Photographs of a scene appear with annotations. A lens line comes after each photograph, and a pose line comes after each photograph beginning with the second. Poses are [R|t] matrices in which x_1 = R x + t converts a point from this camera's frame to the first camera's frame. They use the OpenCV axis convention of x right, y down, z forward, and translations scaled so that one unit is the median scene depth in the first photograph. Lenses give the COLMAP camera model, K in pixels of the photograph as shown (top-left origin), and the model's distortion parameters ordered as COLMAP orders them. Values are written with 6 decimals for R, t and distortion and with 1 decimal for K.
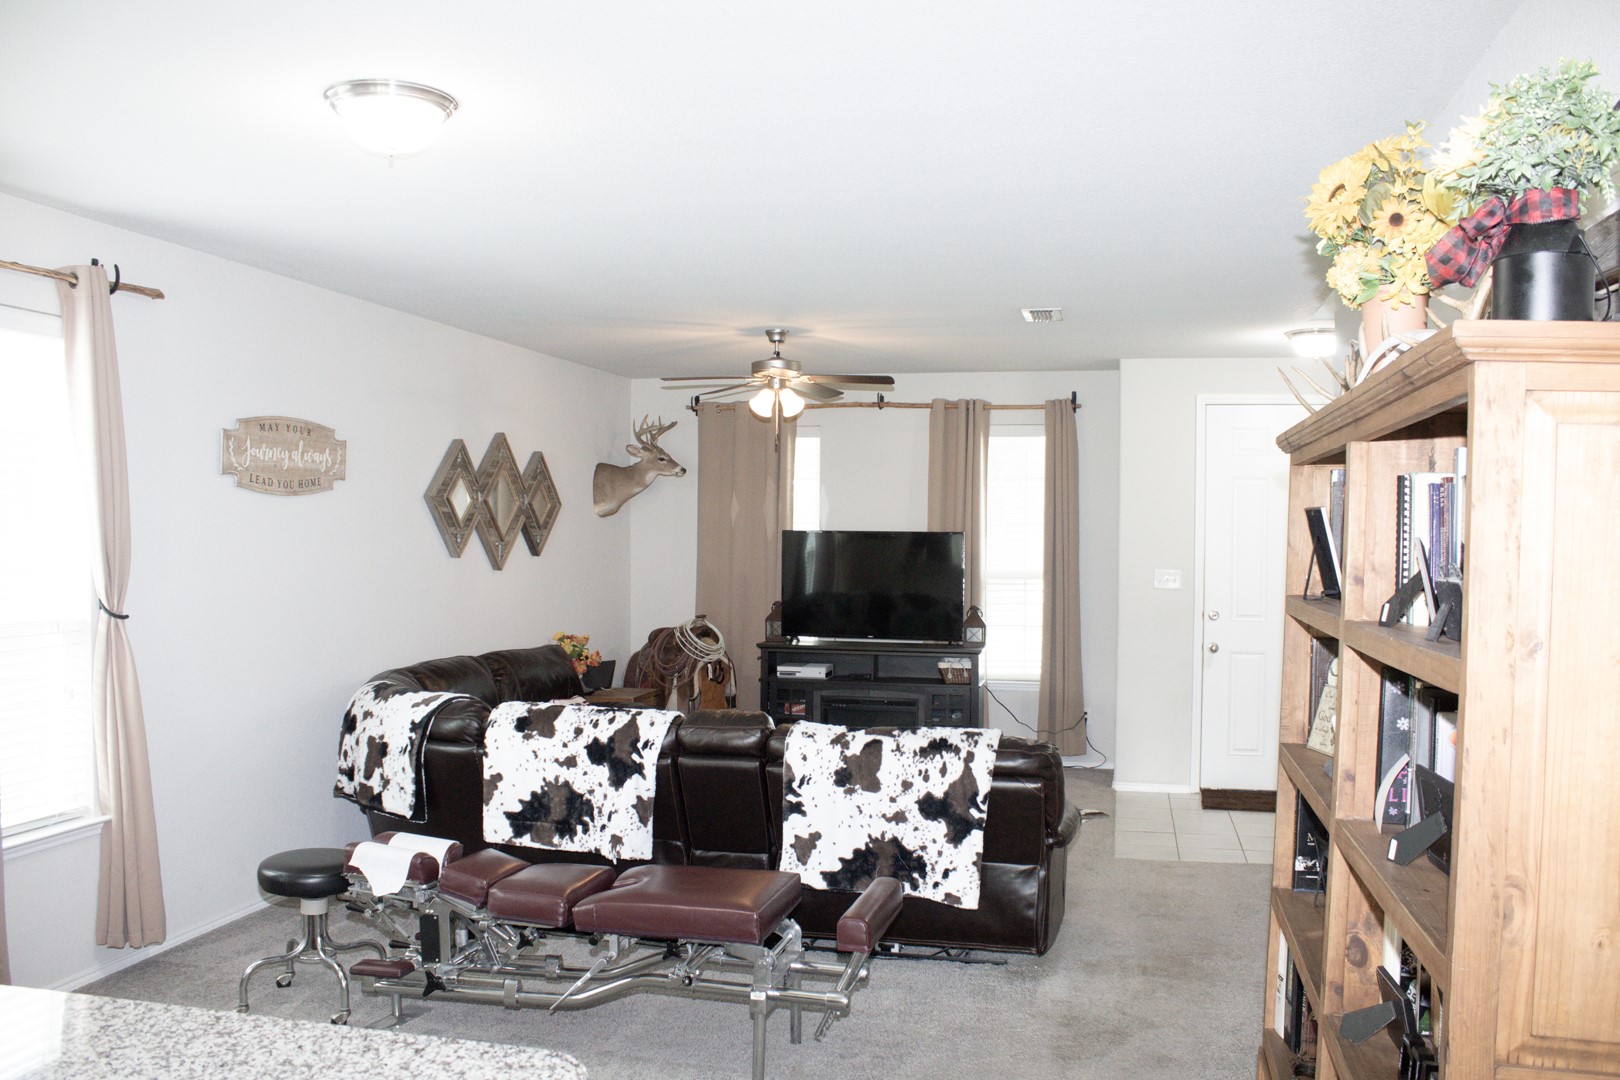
lens RADIAL K [[1325.9, 0, 814.2], [0, 1325.9, 540.5], [0, 0, 1]] dist [-0.116195, 0.017825]
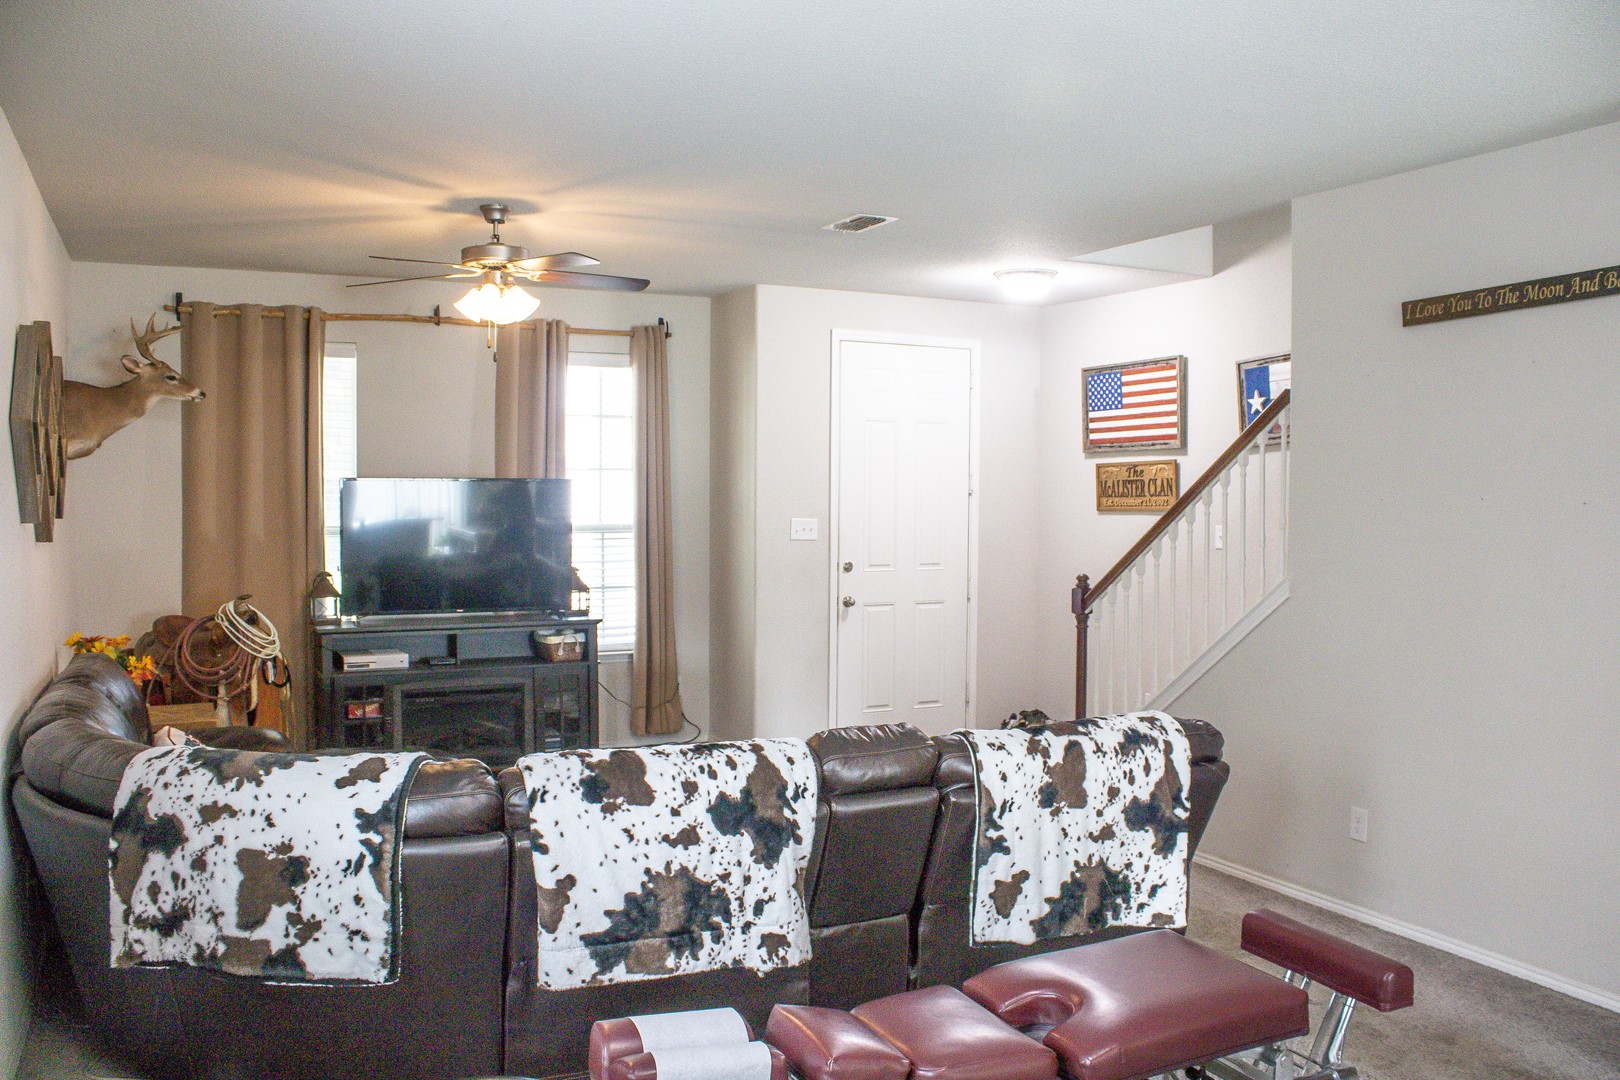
lens RADIAL K [[1325.9, 0, 809.0], [0, 1325.9, 553.2], [0, 0, 1]] dist [-0.116195, 0.017825]
pose [[0.778503, -0.036116, 0.626601, -0.538412], [0.005963, 0.998724, 0.050157, -0.000747], [-0.627613, -0.035311, 0.777724, 0.475181]]
